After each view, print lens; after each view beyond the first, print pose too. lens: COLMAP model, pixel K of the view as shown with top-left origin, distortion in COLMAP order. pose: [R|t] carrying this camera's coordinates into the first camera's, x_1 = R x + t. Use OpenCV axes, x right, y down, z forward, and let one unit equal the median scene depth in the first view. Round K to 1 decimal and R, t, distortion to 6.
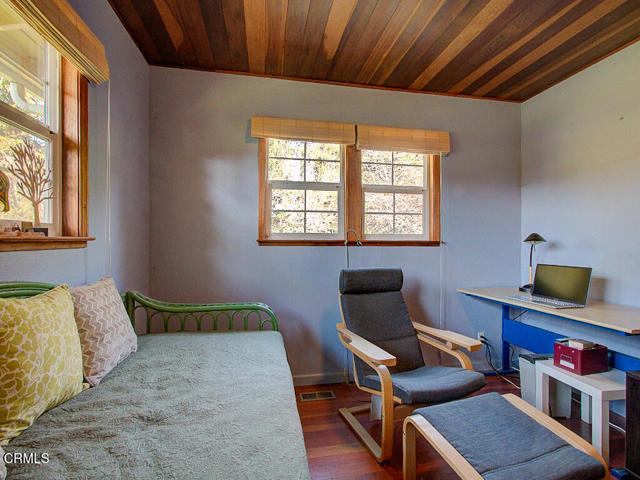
lens RADIAL K [[303.5, 0, 321.4], [0, 303.5, 239.3], [0, 0, 1]] dist [0.001915, 0.000339]
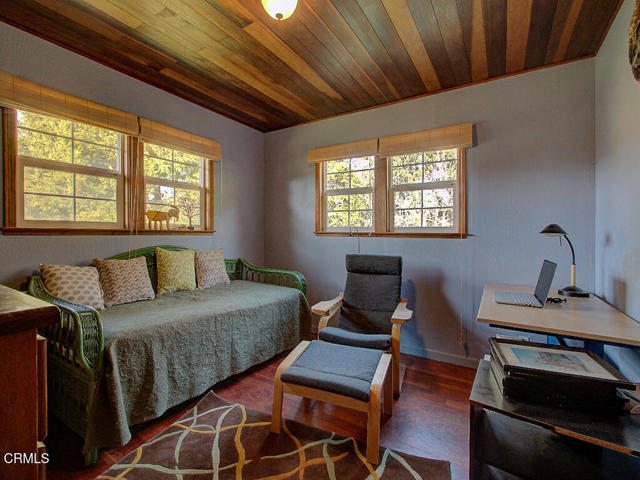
lens RADIAL K [[303.5, 0, 318.8], [0, 303.5, 238.4], [0, 0, 1]] dist [0.001915, 0.000339]
pose [[0.728791, 0.012000, -0.684631, 0.808019], [-0.003262, 0.999896, 0.014053, 0.010542], [0.684729, -0.008008, 0.728754, -0.067089]]
